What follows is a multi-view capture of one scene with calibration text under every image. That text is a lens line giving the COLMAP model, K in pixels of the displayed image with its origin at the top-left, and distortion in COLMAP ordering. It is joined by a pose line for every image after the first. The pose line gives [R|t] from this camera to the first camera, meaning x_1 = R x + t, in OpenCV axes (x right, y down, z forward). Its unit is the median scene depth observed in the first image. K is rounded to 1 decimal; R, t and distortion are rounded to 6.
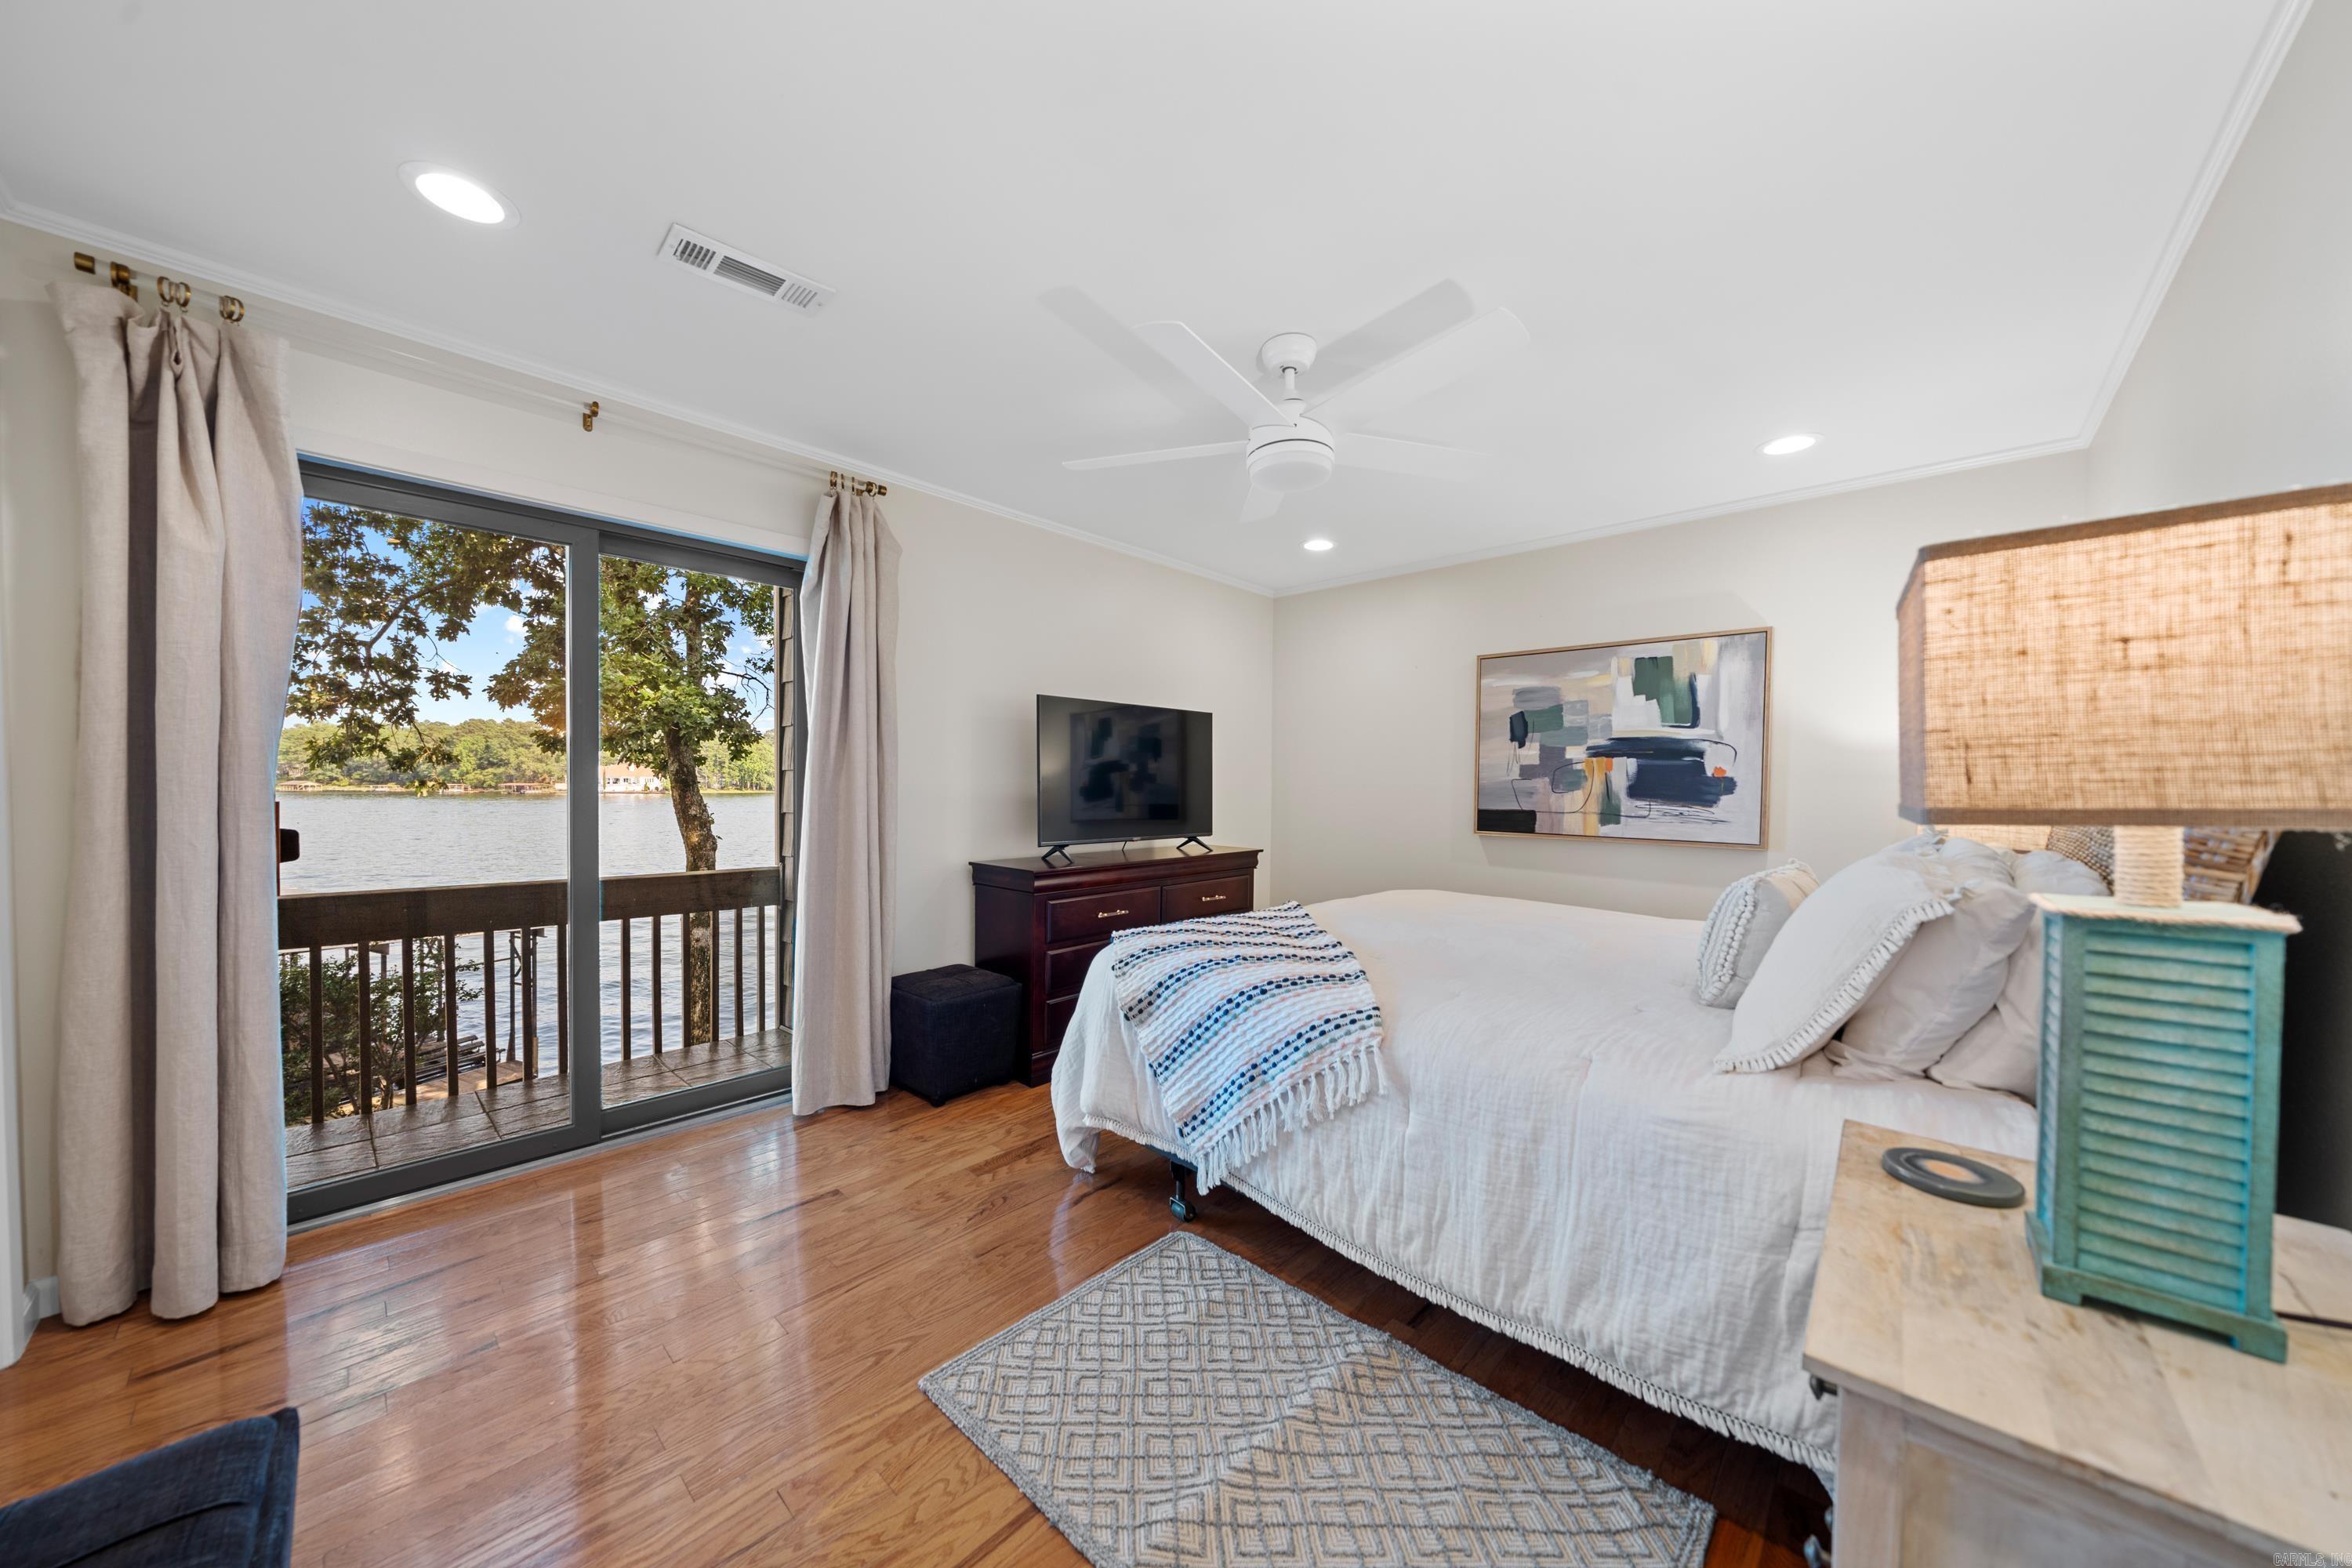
lens RADIAL K [[816.0, 0, 1164.8], [0, 816.0, 786.1], [0, 0, 1]] dist [-0.004846, 0.000136]
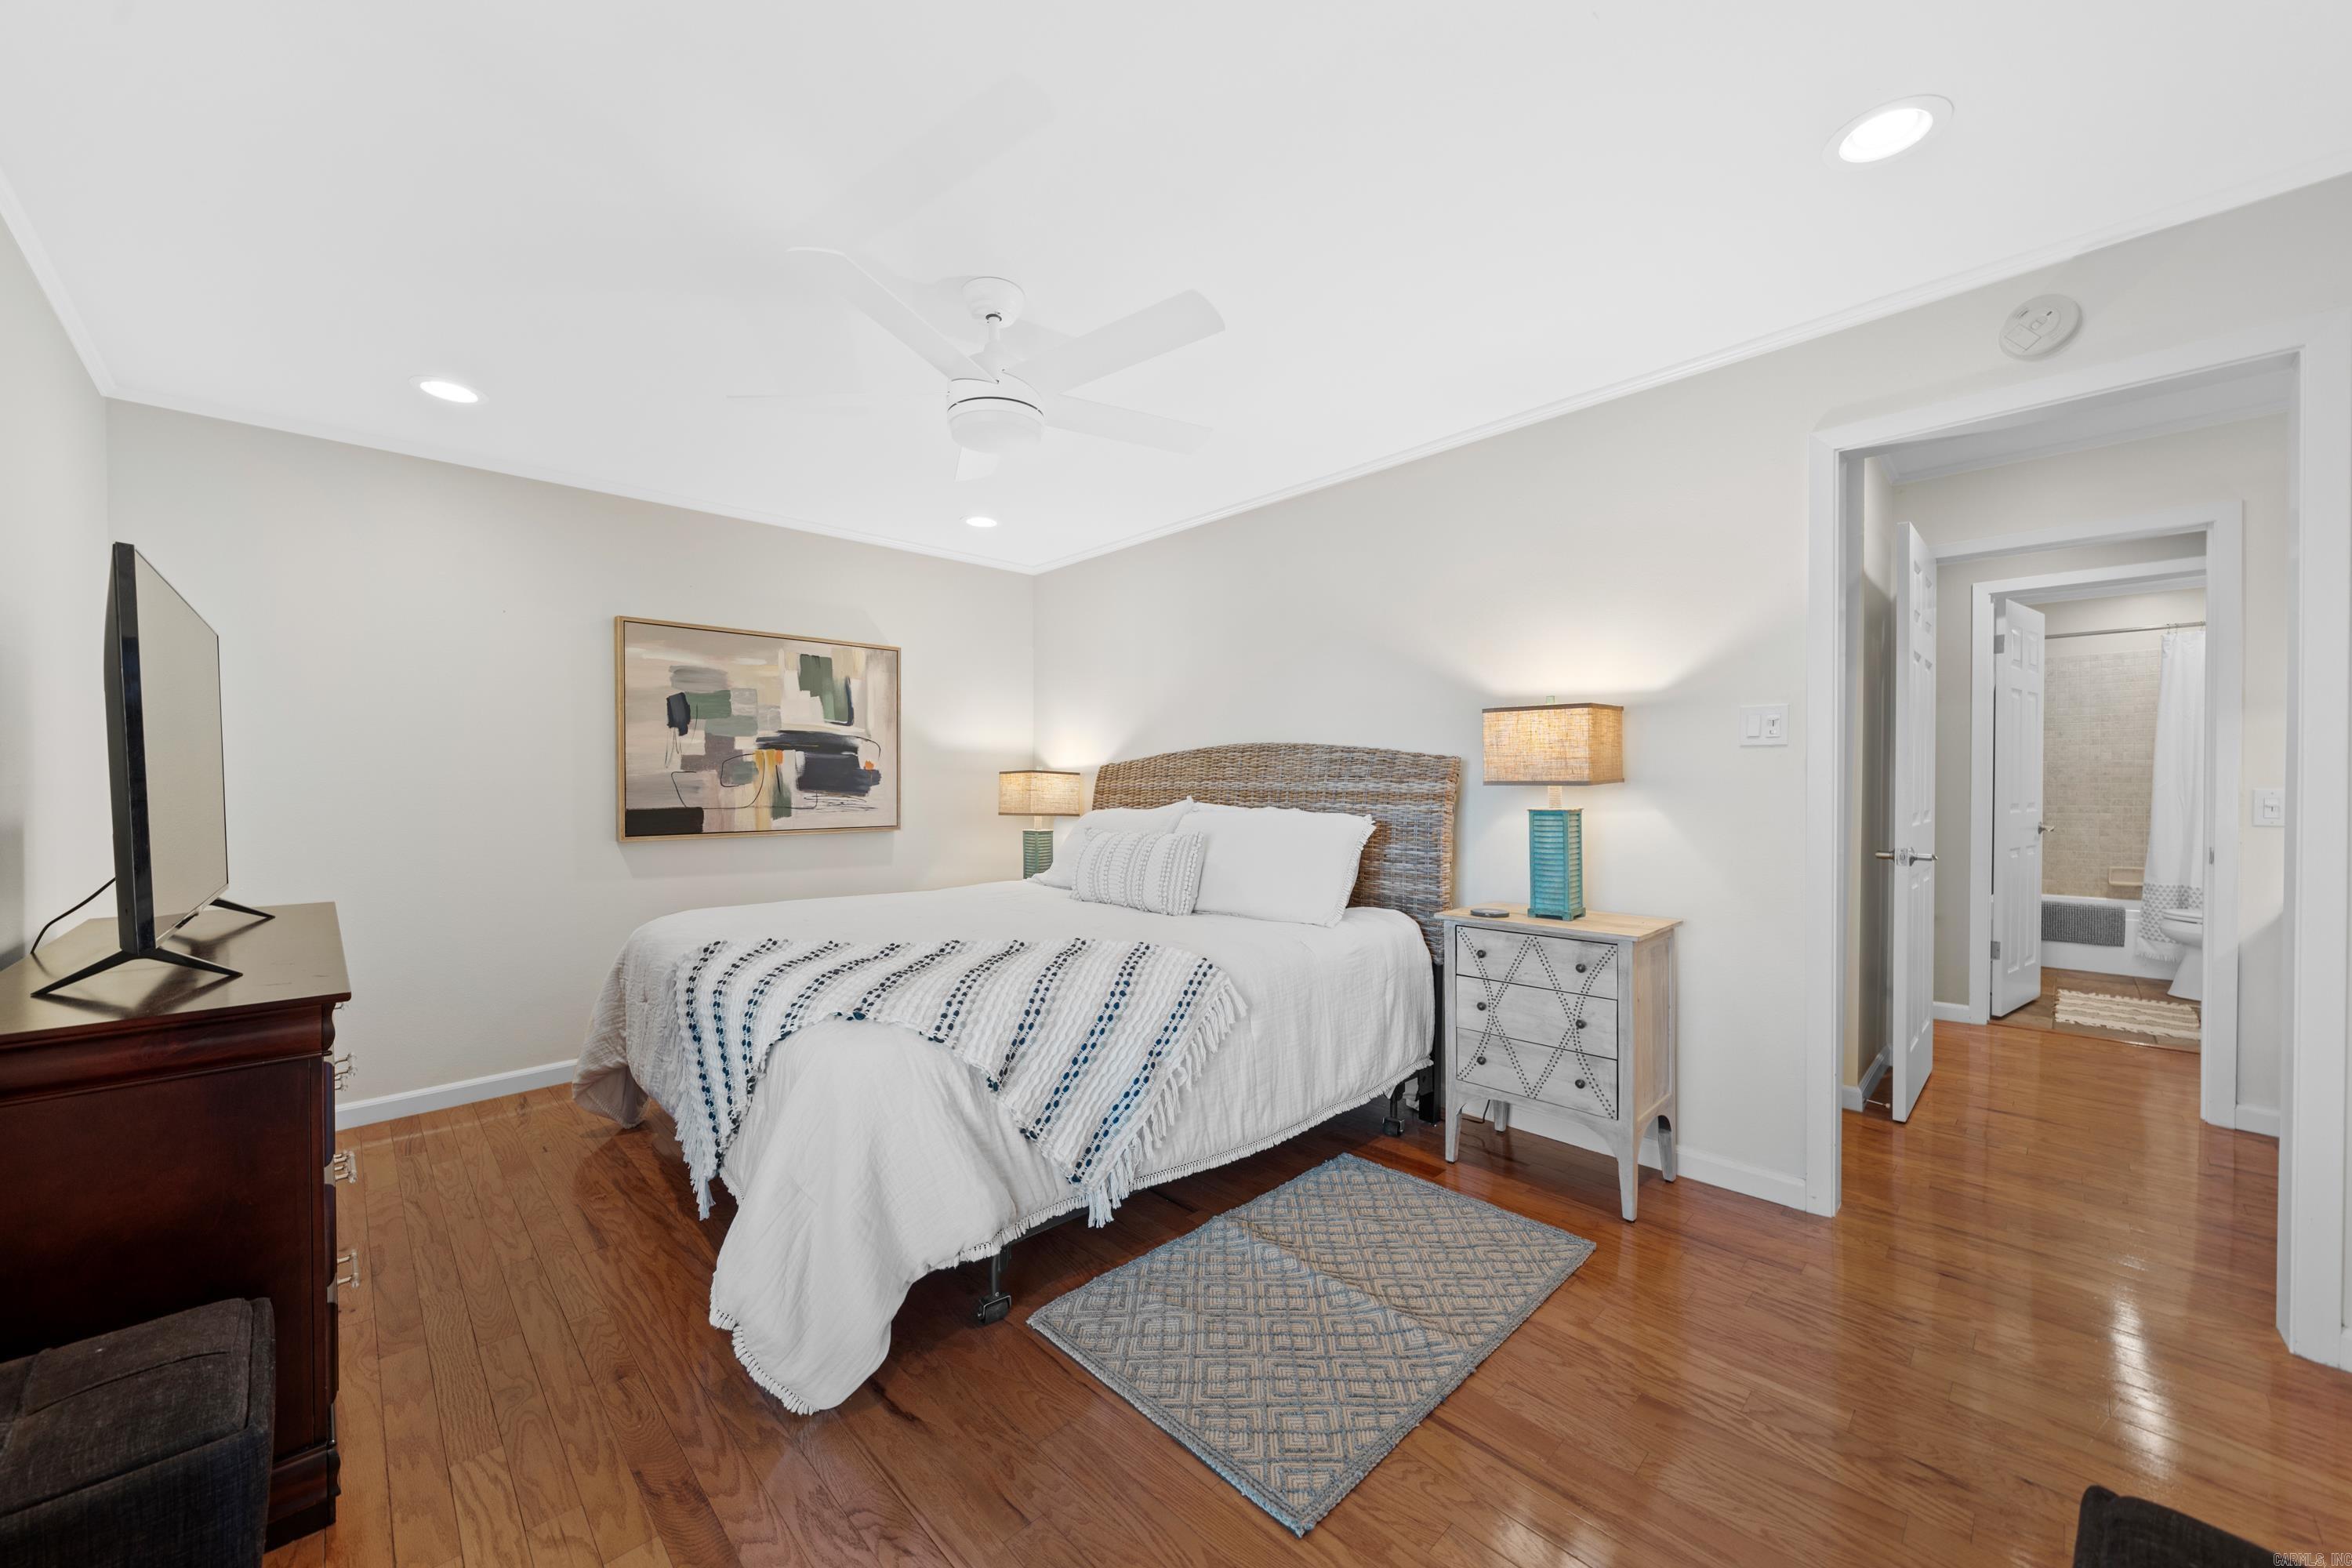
lens RADIAL K [[848.0, 0, 1210.9], [0, 848.0, 788.1], [0, 0, 1]] dist [-0.007061, 0.000426]
pose [[0.029134, -0.018752, 0.999400, -0.474336], [0.009465, 0.999784, 0.018484, -0.002831], [-0.999531, 0.008920, 0.029306, 0.452269]]
